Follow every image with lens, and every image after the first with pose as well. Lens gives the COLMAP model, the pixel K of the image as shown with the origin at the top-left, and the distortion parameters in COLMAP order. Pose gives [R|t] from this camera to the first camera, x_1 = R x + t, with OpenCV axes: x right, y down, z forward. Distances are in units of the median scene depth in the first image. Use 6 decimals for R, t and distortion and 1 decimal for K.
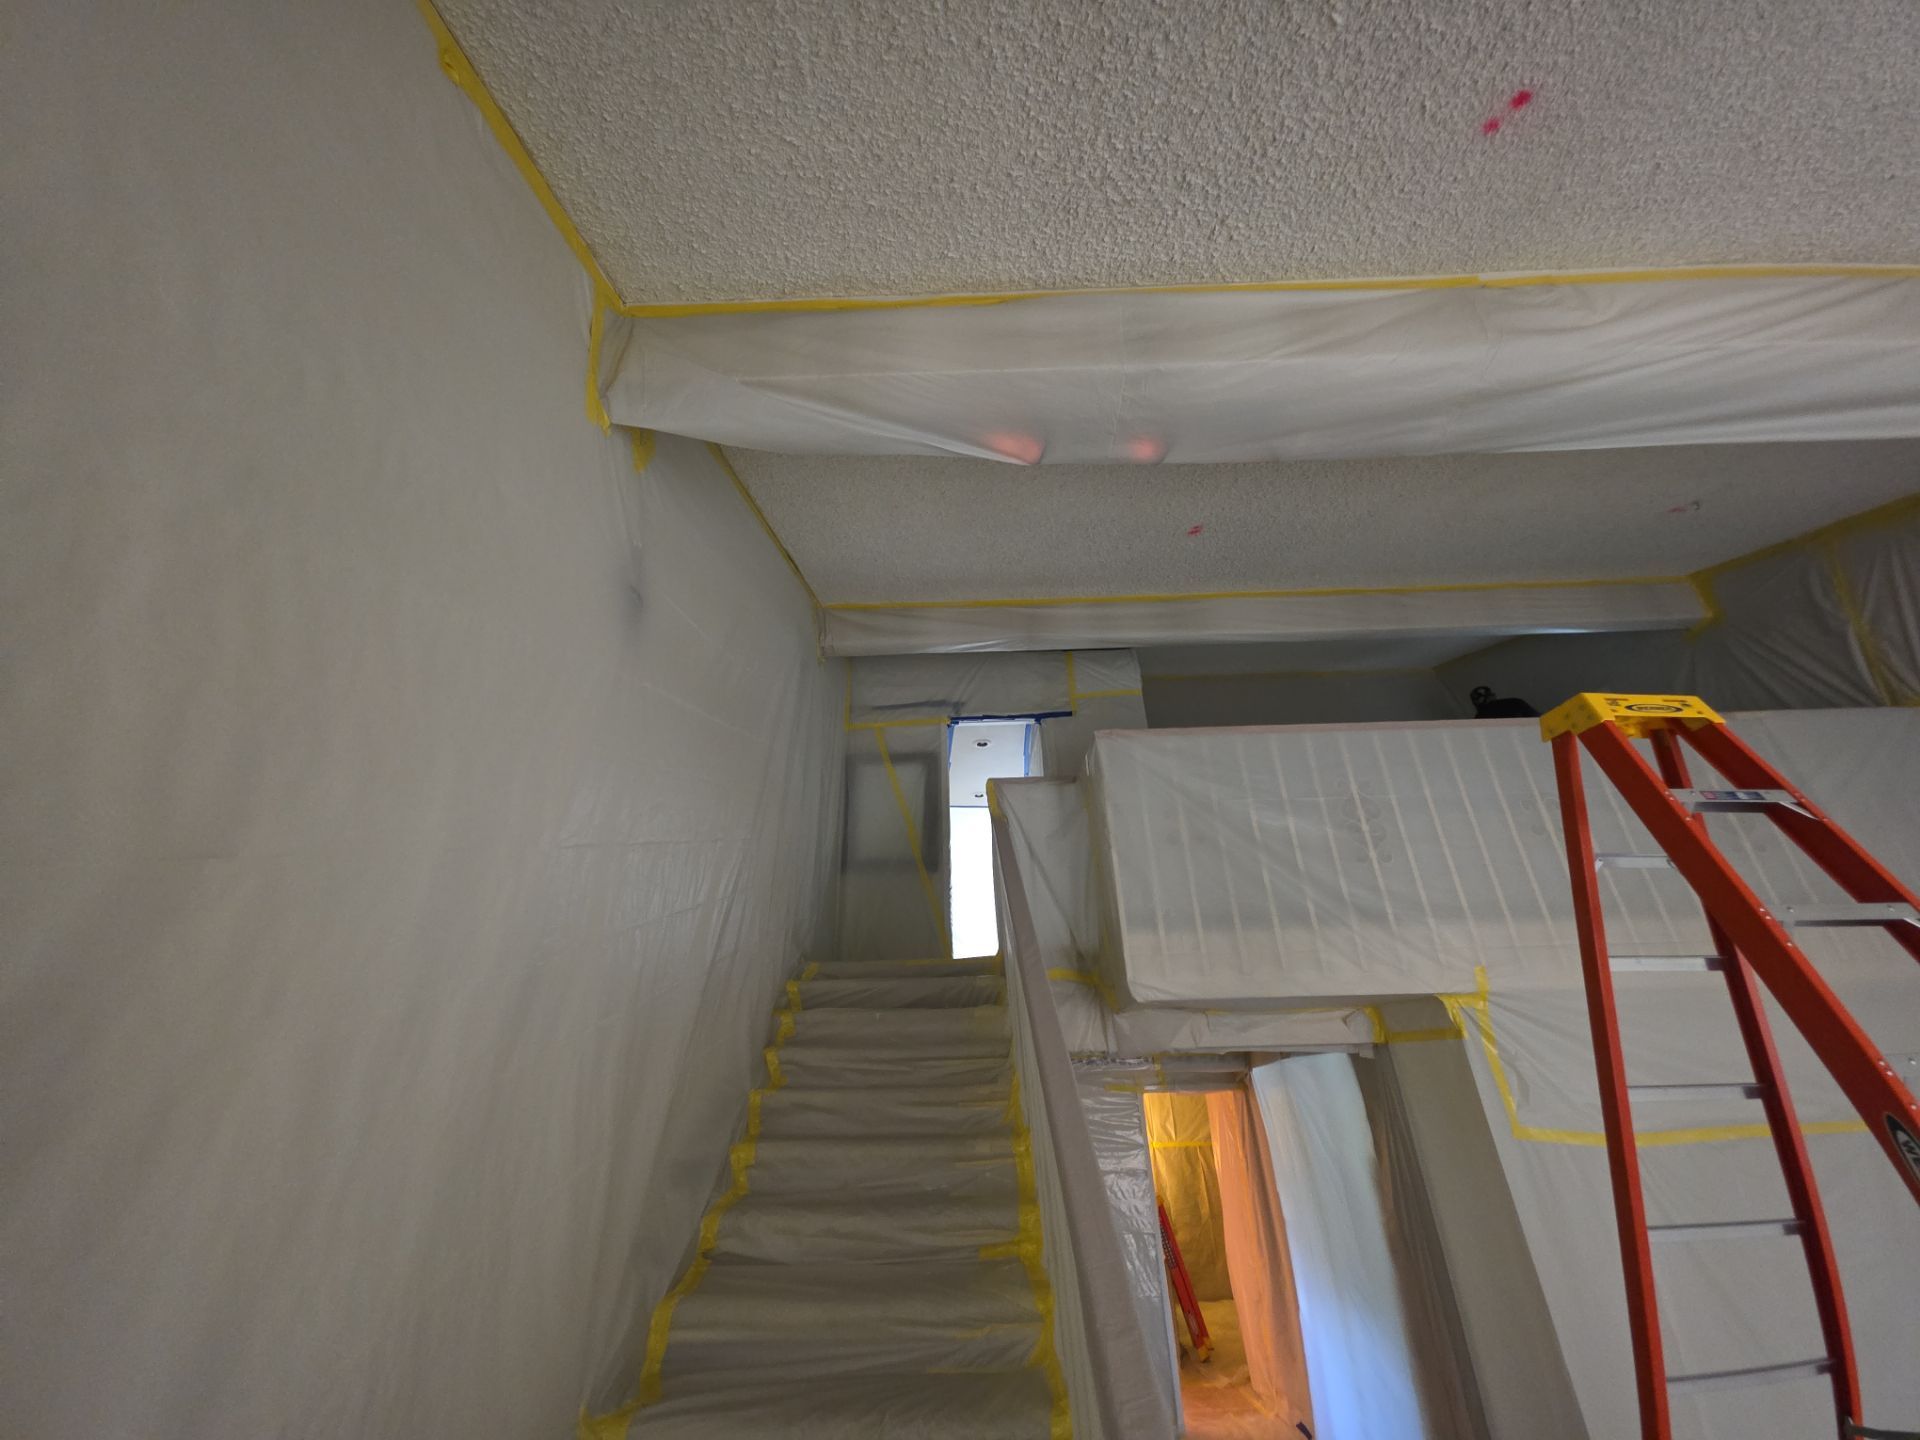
lens RADIAL K [[752.2, 0, 951.0], [0, 752.2, 724.5], [0, 0, 1]] dist [0.010929, -0.007969]
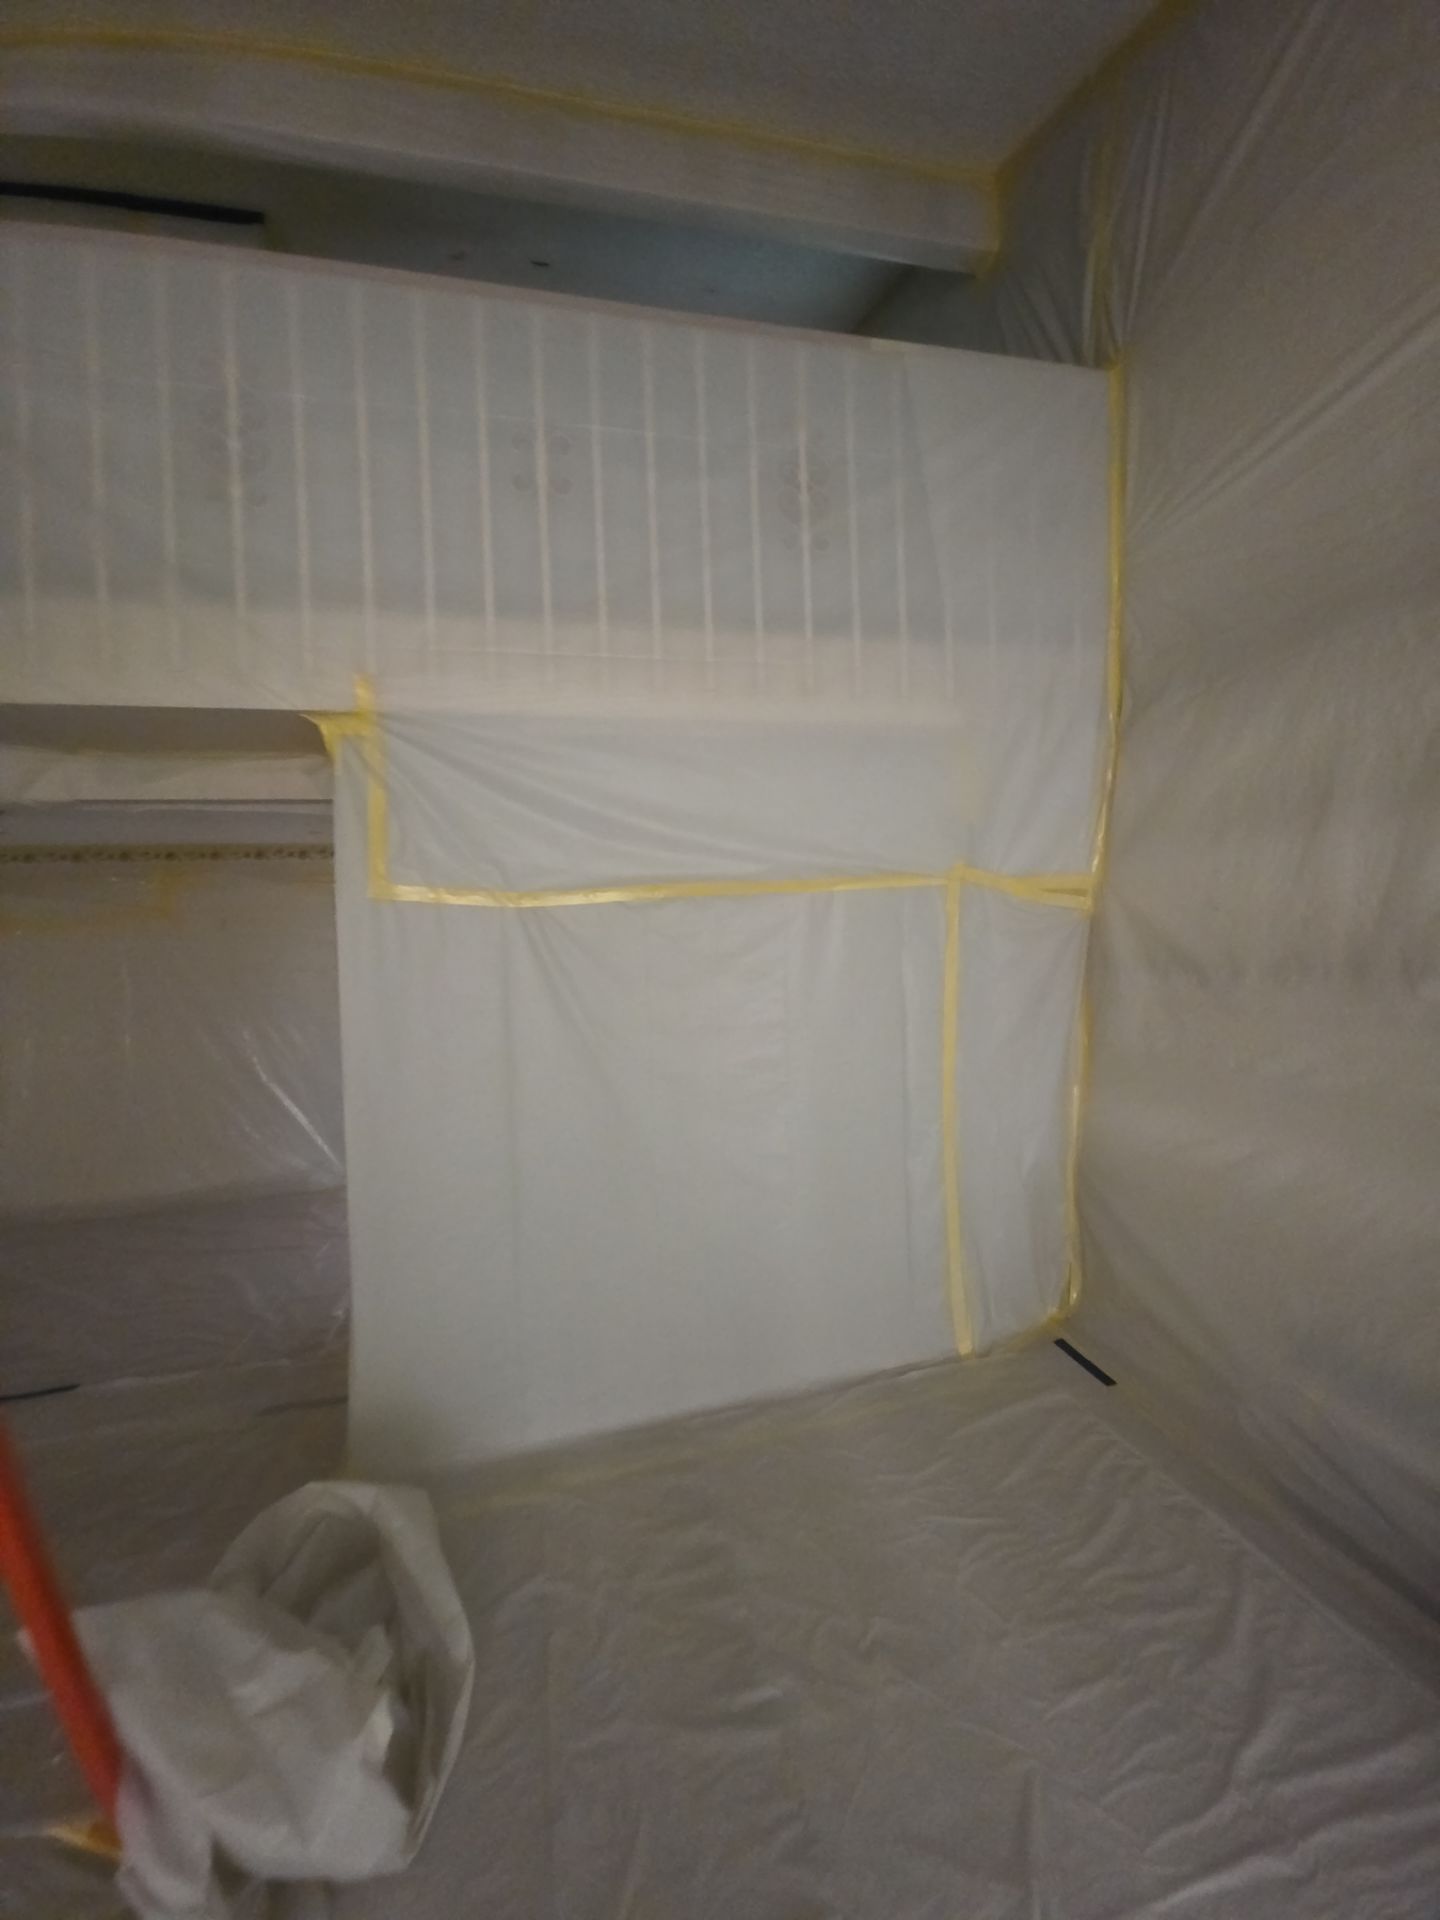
lens RADIAL K [[752.2, 0, 718.9], [0, 752.2, 963.5], [0, 0, 1]] dist [0.010929, -0.007969]
pose [[0.970024, -0.025621, 0.241653, 0.783761], [-0.094136, 0.877165, 0.470872, 0.183328], [-0.224034, -0.479505, 0.848460, 0.198493]]
